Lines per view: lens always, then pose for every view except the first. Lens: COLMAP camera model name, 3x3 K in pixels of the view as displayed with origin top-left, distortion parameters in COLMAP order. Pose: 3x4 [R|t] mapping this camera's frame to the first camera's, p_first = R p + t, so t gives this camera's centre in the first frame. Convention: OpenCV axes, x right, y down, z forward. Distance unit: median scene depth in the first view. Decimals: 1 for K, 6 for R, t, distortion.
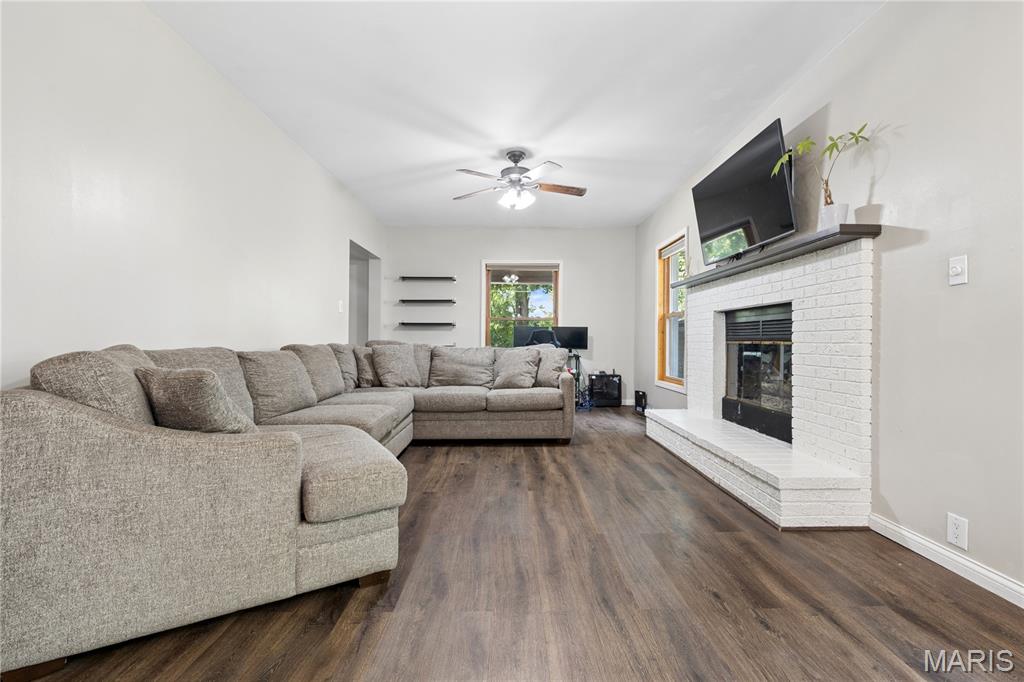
lens RADIAL K [[436.6, 0, 511.5], [0, 436.6, 336.1], [0, 0, 1]] dist [-0.002795, 0.001849]
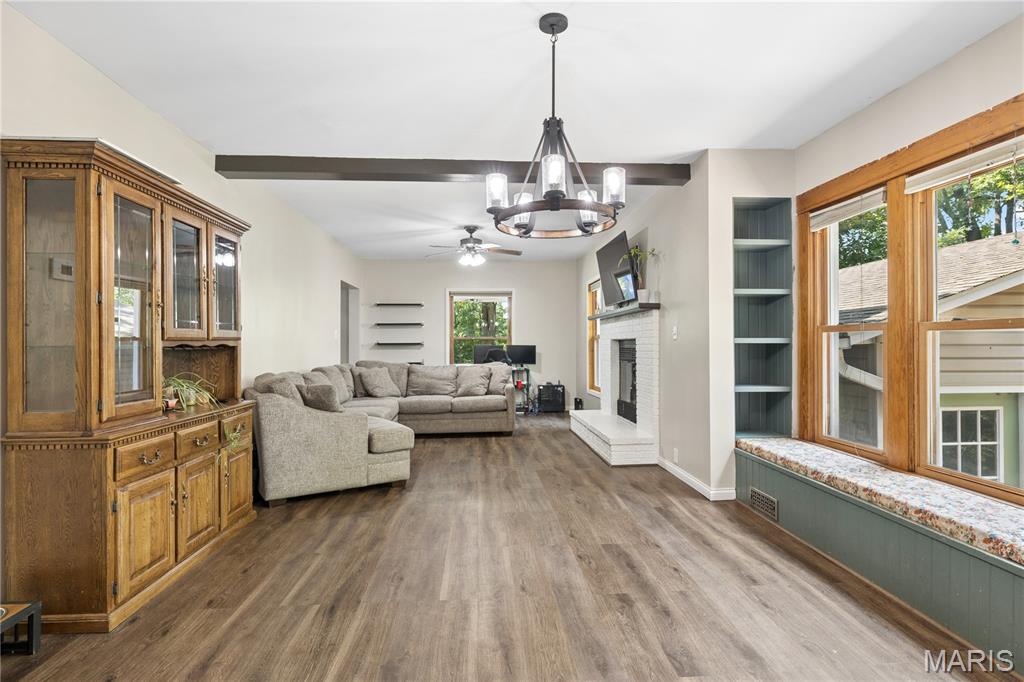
lens RADIAL K [[526.9, 0, 514.4], [0, 526.9, 342.5], [0, 0, 1]] dist [-0.002910, 0.001595]
pose [[0.997860, -0.009811, 0.064652, 0.040034], [0.009580, 0.999947, 0.003879, -0.061864], [-0.064687, -0.003251, 0.997900, -0.767256]]
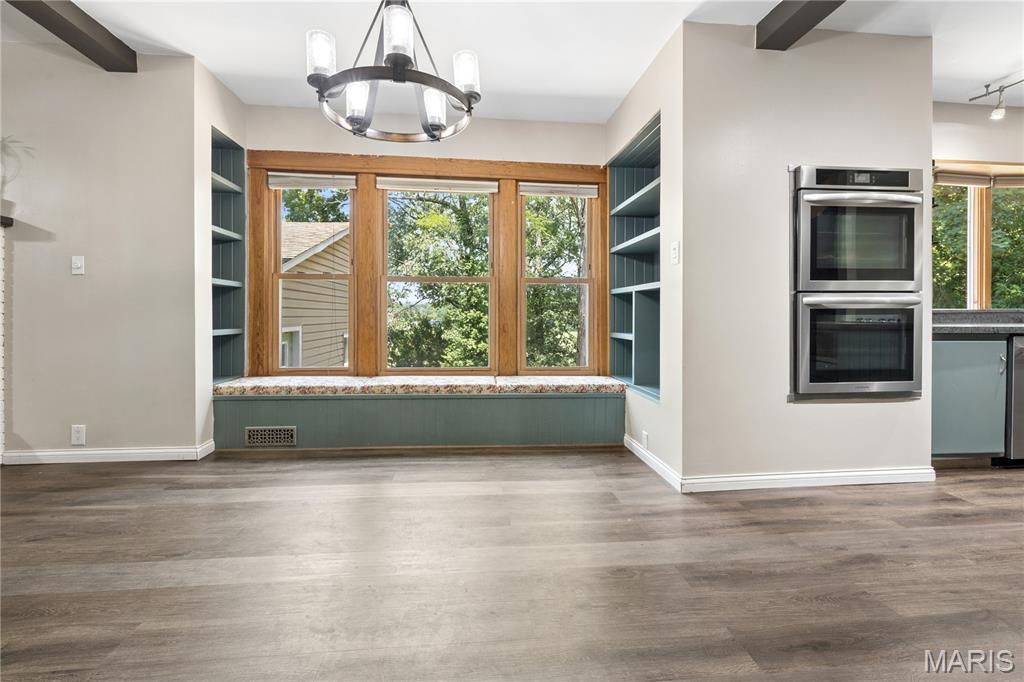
lens RADIAL K [[436.6, 0, 507.0], [0, 436.6, 317.6], [0, 0, 1]] dist [-0.002795, 0.001849]
pose [[-0.092670, -0.015441, 0.995577, -0.331755], [-0.010742, 0.999837, 0.014507, -0.002747], [-0.995639, -0.009350, -0.092821, -0.184830]]
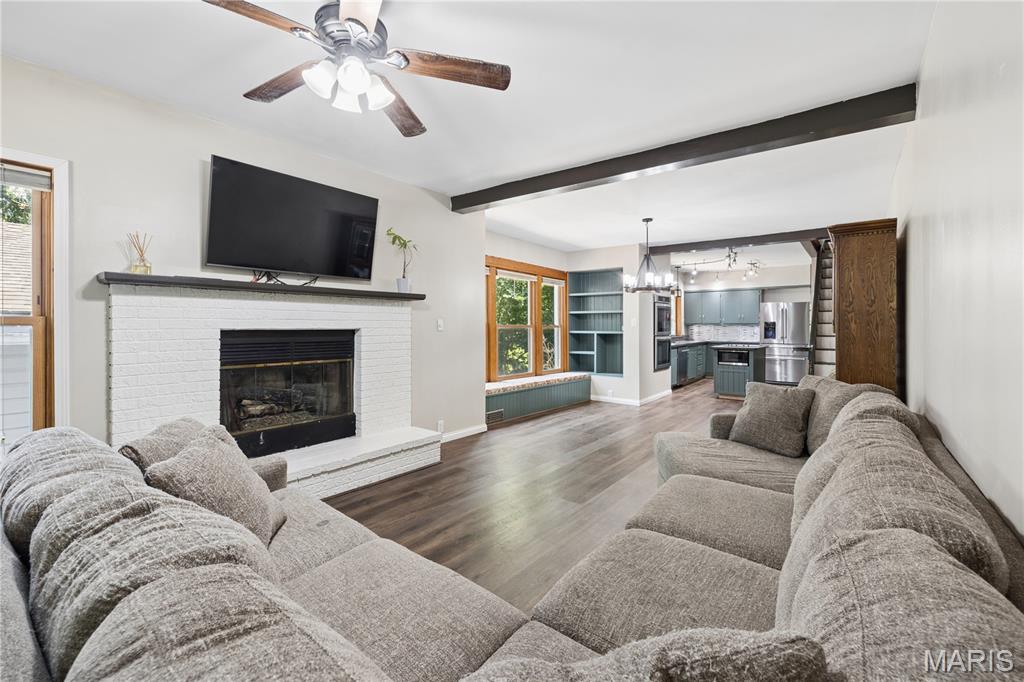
lens RADIAL K [[436.6, 0, 513.8], [0, 436.6, 322.1], [0, 0, 1]] dist [-0.002795, 0.001849]
pose [[-0.784242, -0.001673, 0.620453, -0.465928], [-0.011696, 0.999859, -0.012087, -0.072647], [-0.620345, -0.016736, -0.784151, 1.411573]]
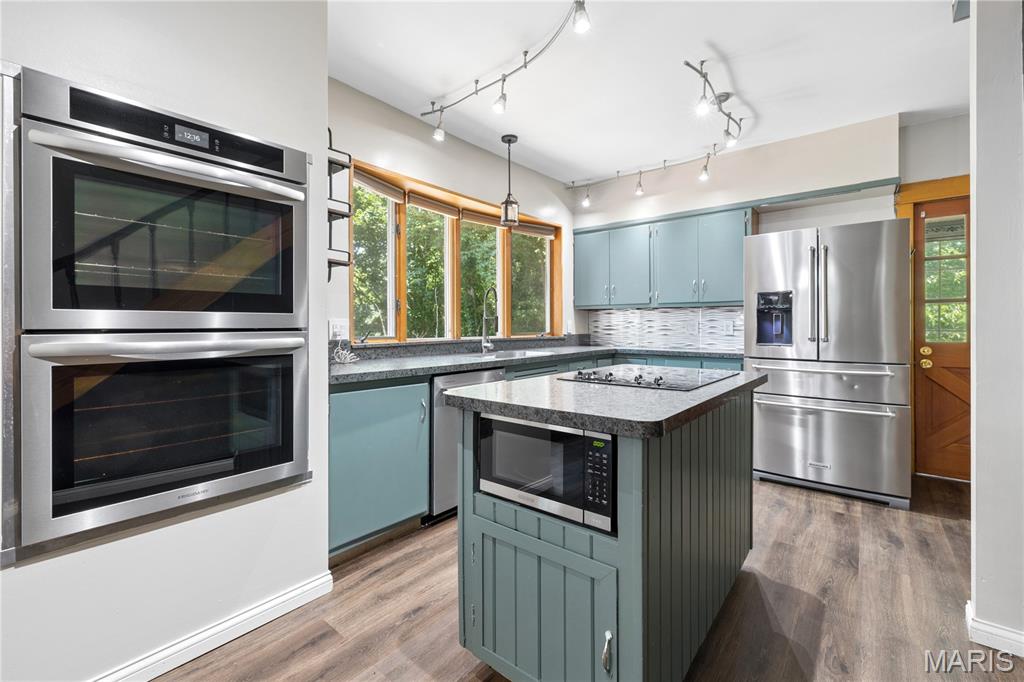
lens RADIAL K [[436.6, 0, 519.0], [0, 436.6, 334.2], [0, 0, 1]] dist [-0.002795, 0.001849]
pose [[-0.778896, -0.016118, 0.626947, -0.183158], [-0.011259, 0.999868, 0.011718, -0.044925], [-0.627053, 0.002069, -0.778974, -0.696823]]
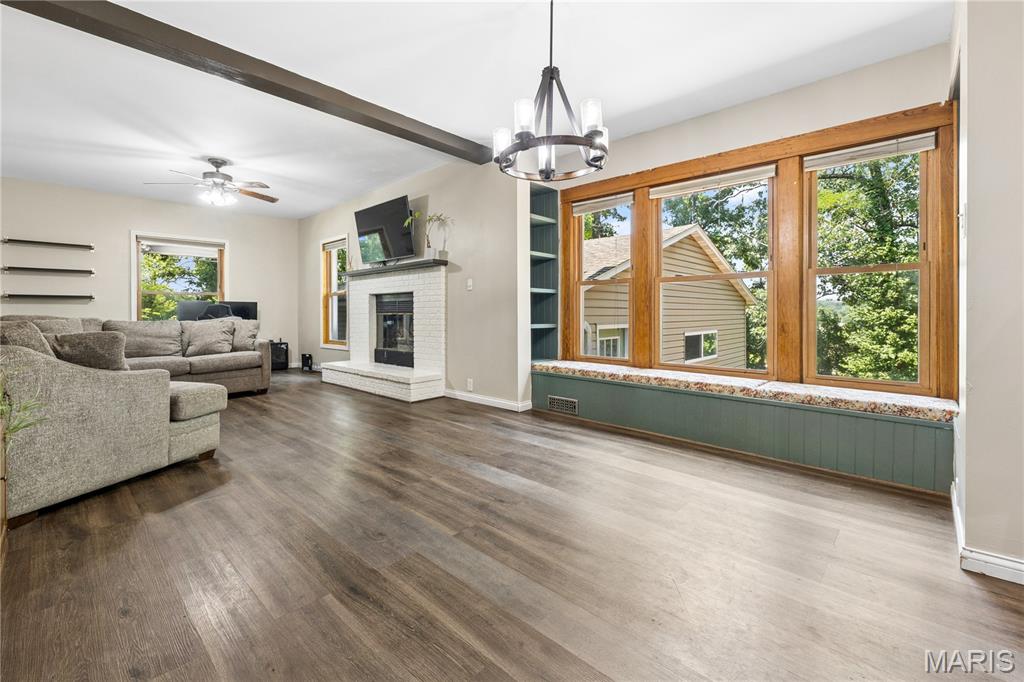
lens RADIAL K [[436.6, 0, 513.5], [0, 436.6, 319.6], [0, 0, 1]] dist [-0.002795, 0.001849]
pose [[0.685064, -0.017761, 0.728267, -0.353138], [0.001201, 0.999729, 0.023253, -0.001801], [-0.728482, -0.015055, 0.684899, -0.494235]]
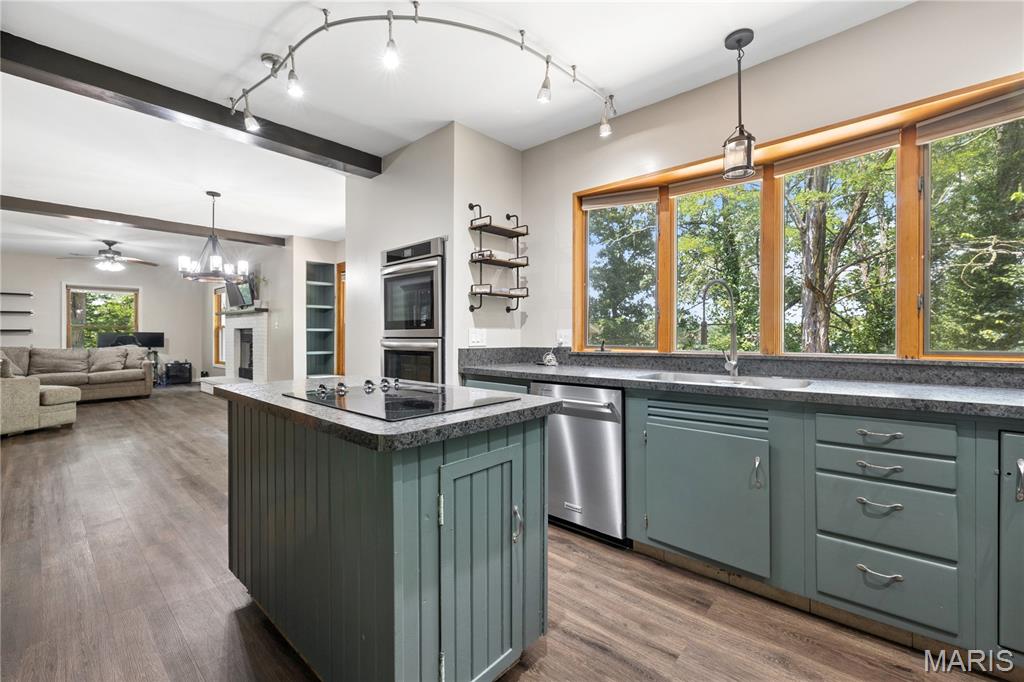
lens RADIAL K [[436.6, 0, 515.2], [0, 436.6, 335.1], [0, 0, 1]] dist [-0.002795, 0.001849]
pose [[0.673995, -0.007907, 0.738694, -0.219812], [-0.001939, 0.999920, 0.012473, -0.059452], [-0.738733, -0.009839, 0.673926, -1.651186]]
